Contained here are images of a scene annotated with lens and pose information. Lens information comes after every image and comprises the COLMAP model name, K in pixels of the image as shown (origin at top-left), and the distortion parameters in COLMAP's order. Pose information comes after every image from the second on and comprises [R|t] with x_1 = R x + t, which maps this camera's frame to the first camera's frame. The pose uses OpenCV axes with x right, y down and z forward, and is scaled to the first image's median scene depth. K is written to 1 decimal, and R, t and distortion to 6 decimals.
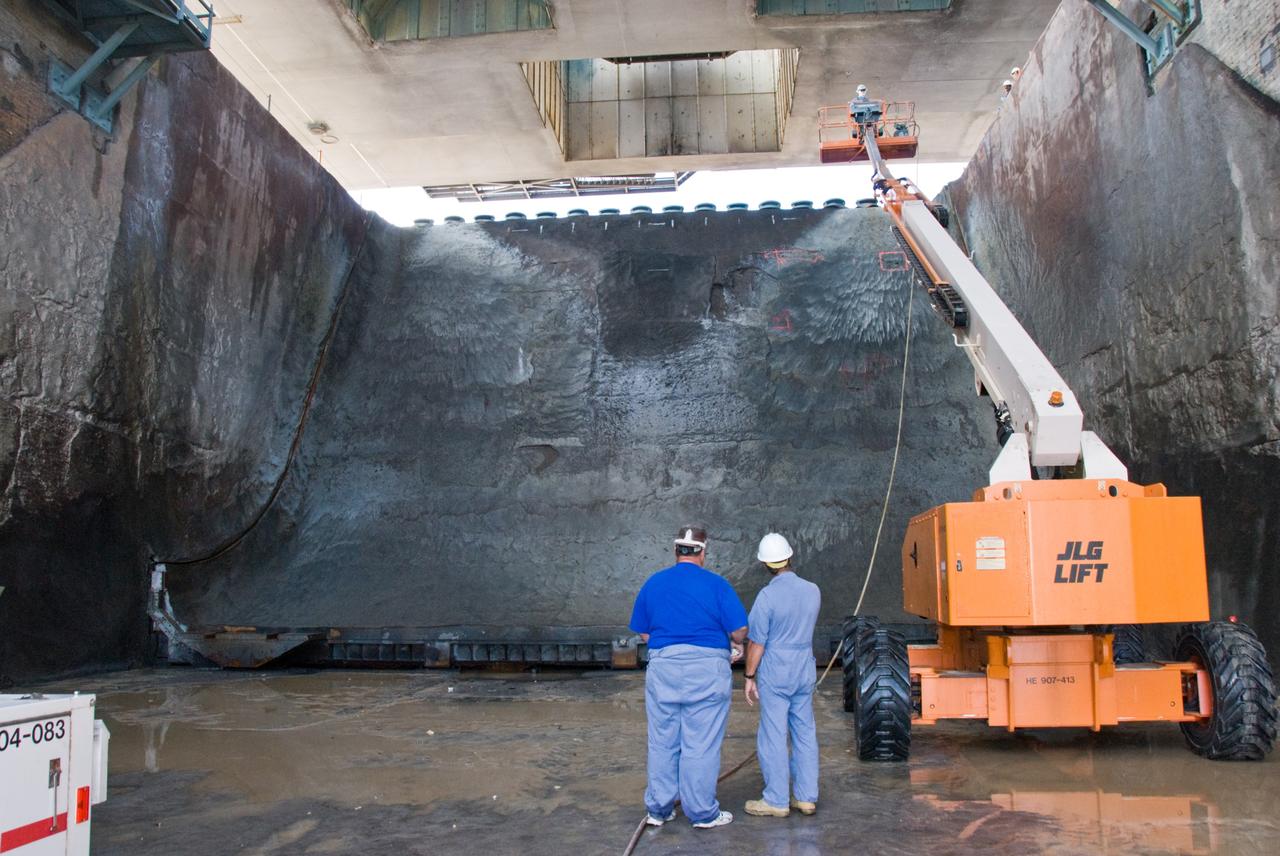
lens RADIAL K [[1052.5, 0, 640.0], [0, 1052.5, 428.0], [0, 0, 1]] dist [-0.100846, 0.007640]
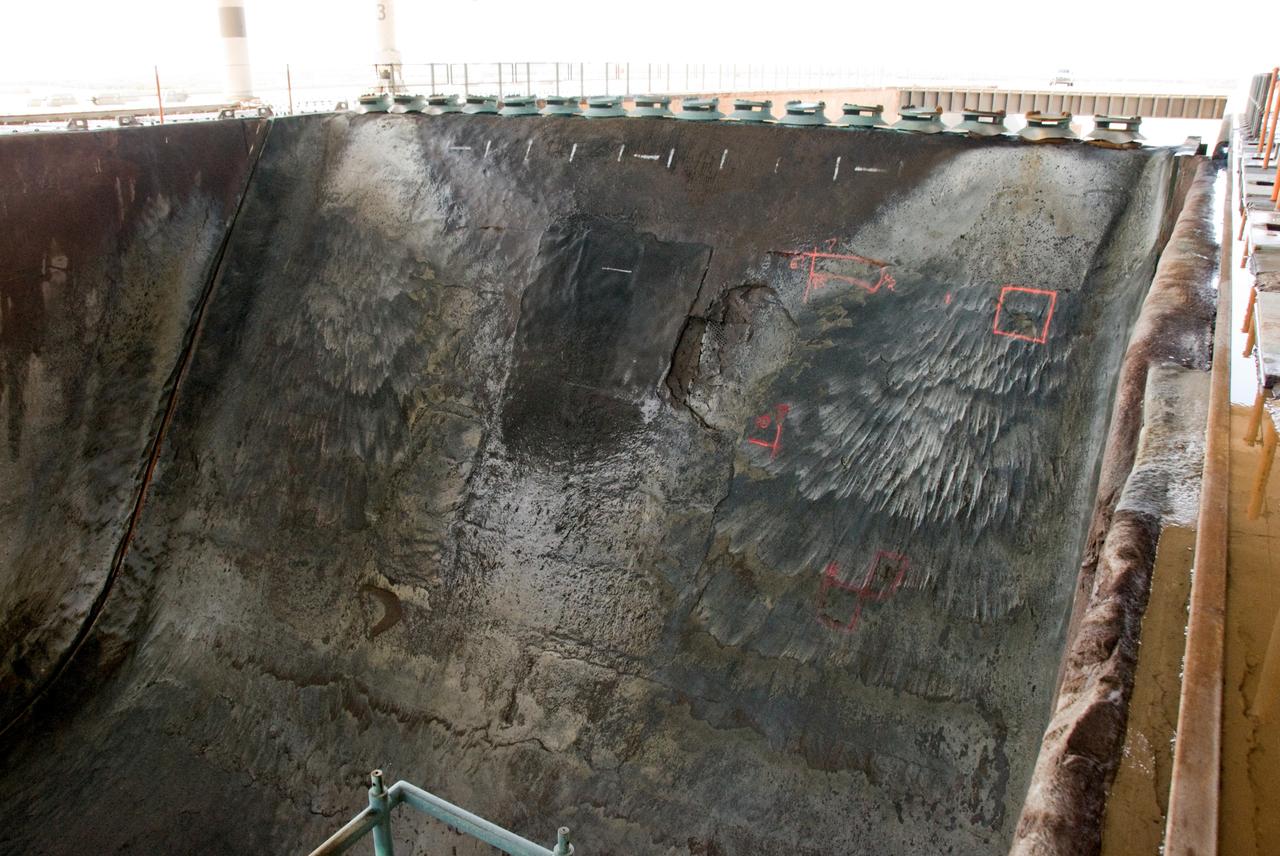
lens RADIAL K [[1052.5, 0, 640.0], [0, 1052.5, 428.0], [0, 0, 1]] dist [-0.100846, 0.007640]
pose [[0.891778, 0.175257, -0.417153, 0.313545], [0.058484, 0.869560, 0.490351, -0.388861], [0.448678, -0.461681, 0.765205, 0.544052]]
